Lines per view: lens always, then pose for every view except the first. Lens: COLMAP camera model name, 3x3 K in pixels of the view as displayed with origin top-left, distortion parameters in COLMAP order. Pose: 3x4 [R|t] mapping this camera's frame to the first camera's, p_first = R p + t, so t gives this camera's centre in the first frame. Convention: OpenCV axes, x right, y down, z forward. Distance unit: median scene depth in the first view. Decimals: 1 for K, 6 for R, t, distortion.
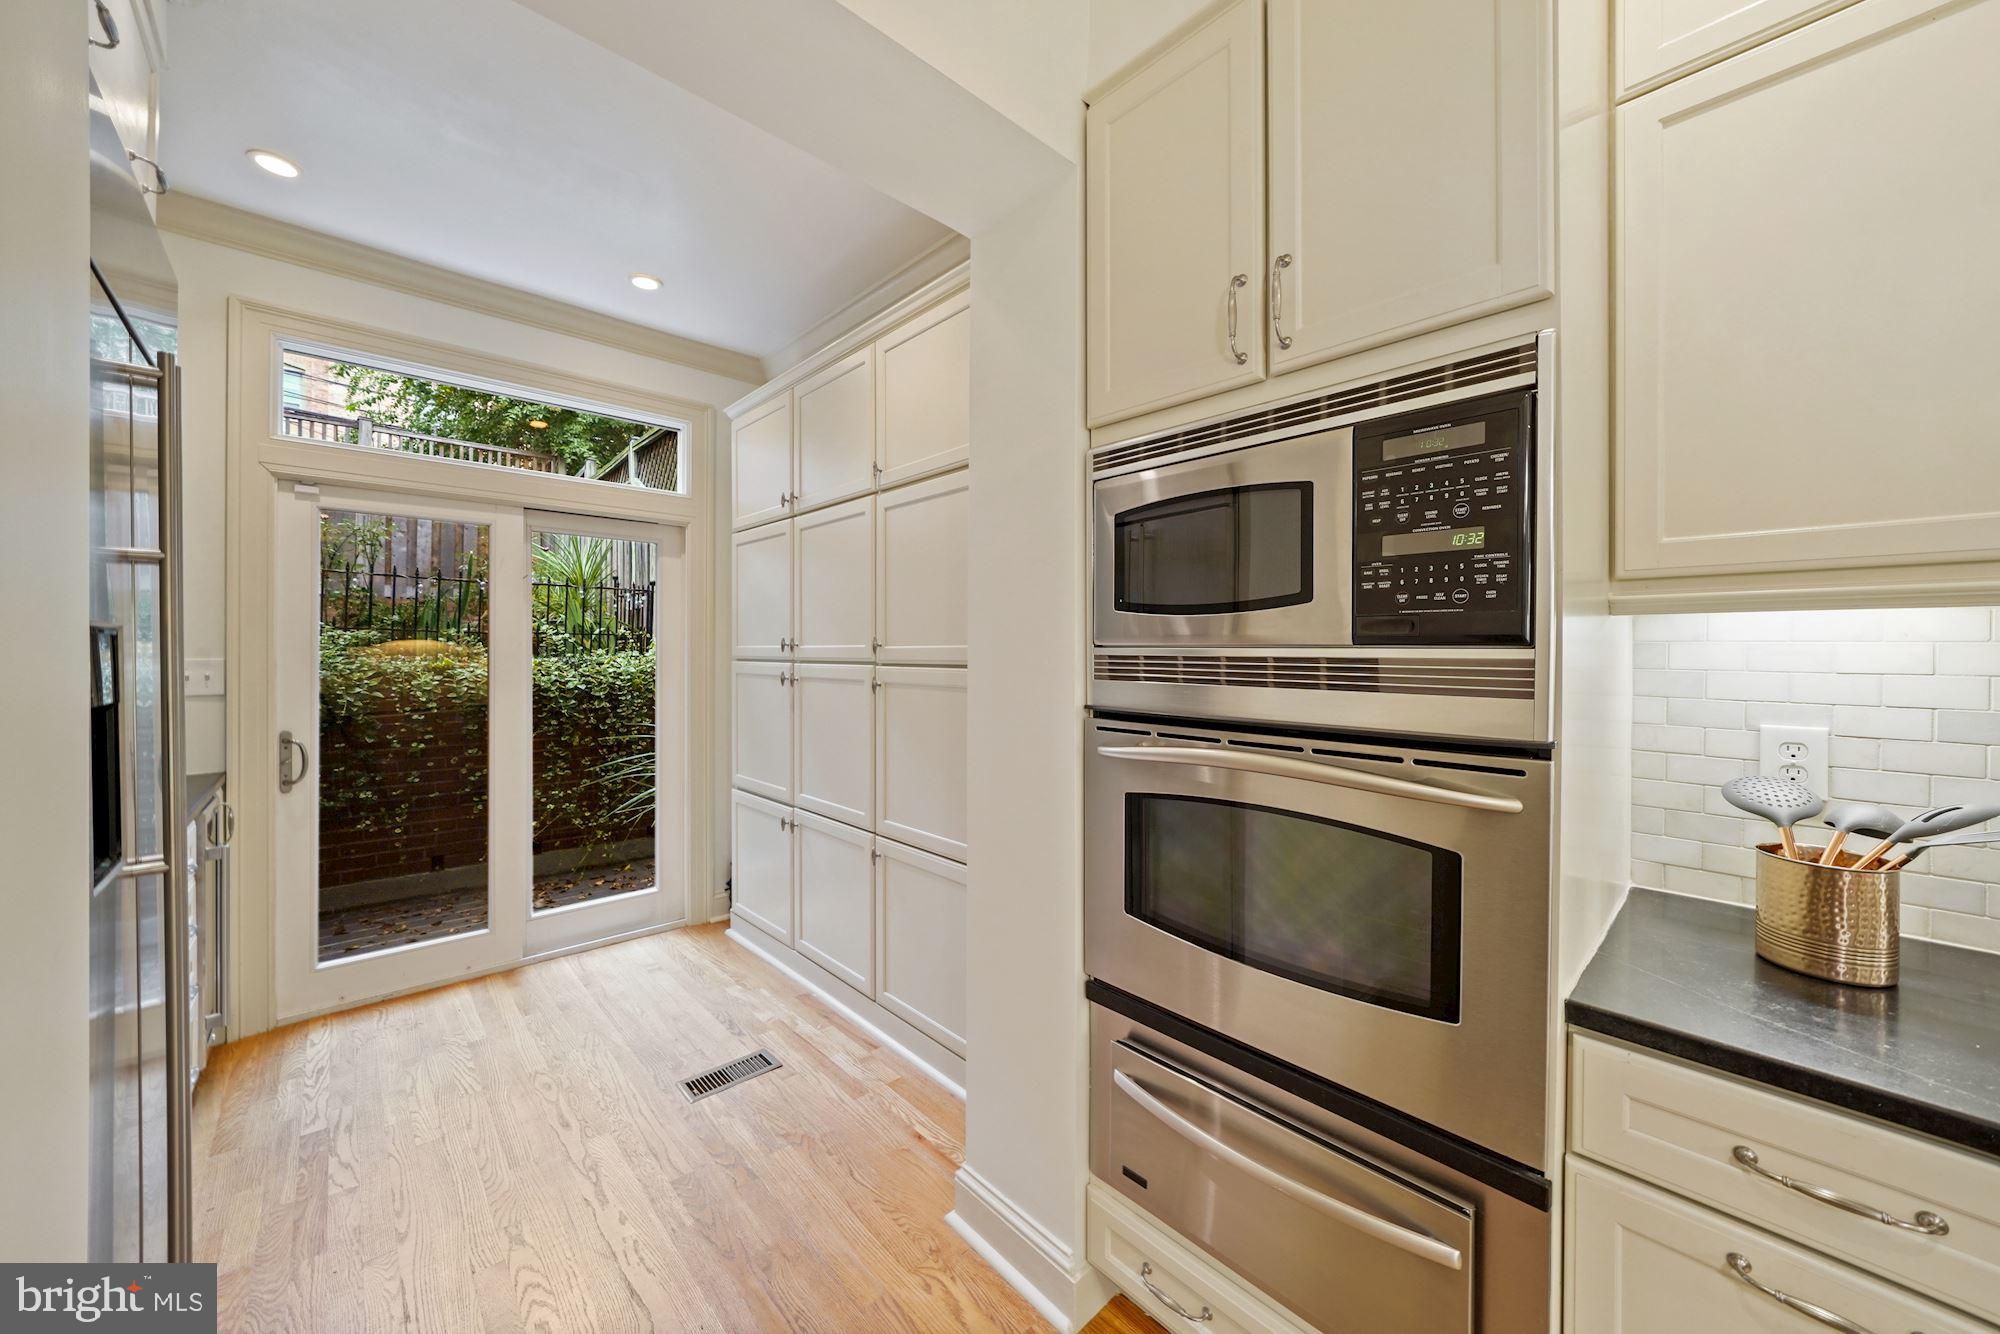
lens RADIAL K [[703.3, 0, 1008.2], [0, 703.3, 655.2], [0, 0, 1]] dist [-0.009771, 0.001648]
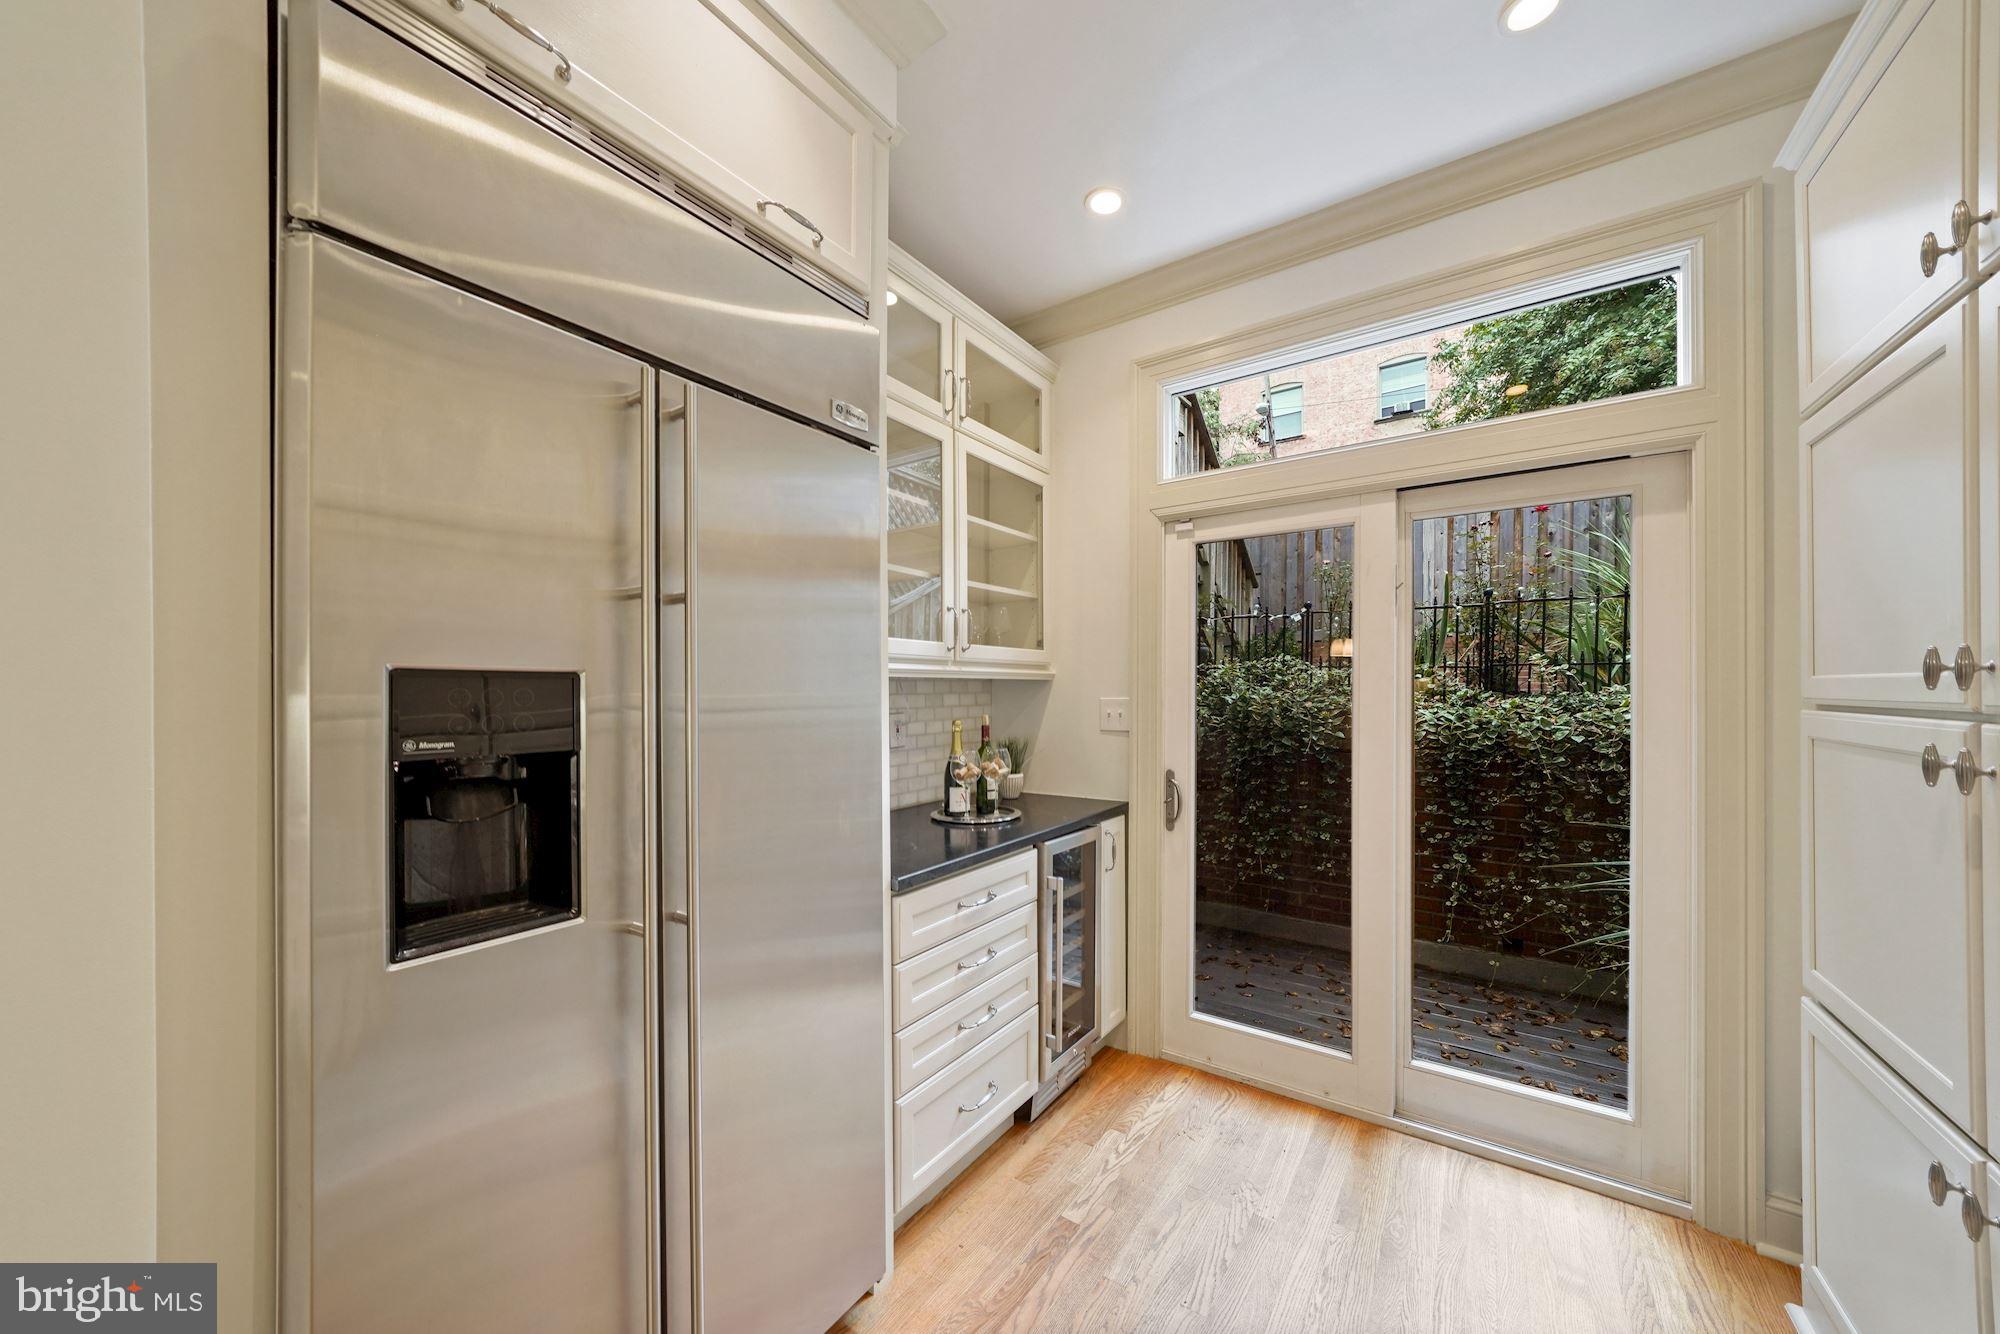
lens RADIAL K [[703.3, 0, 989.6], [0, 703.3, 688.3], [0, 0, 1]] dist [-0.009771, 0.001648]
pose [[0.211047, -0.005722, -0.977459, -0.071058], [-0.000169, 0.999983, -0.005891, -0.002275], [0.977476, 0.001408, 0.211042, 0.406511]]
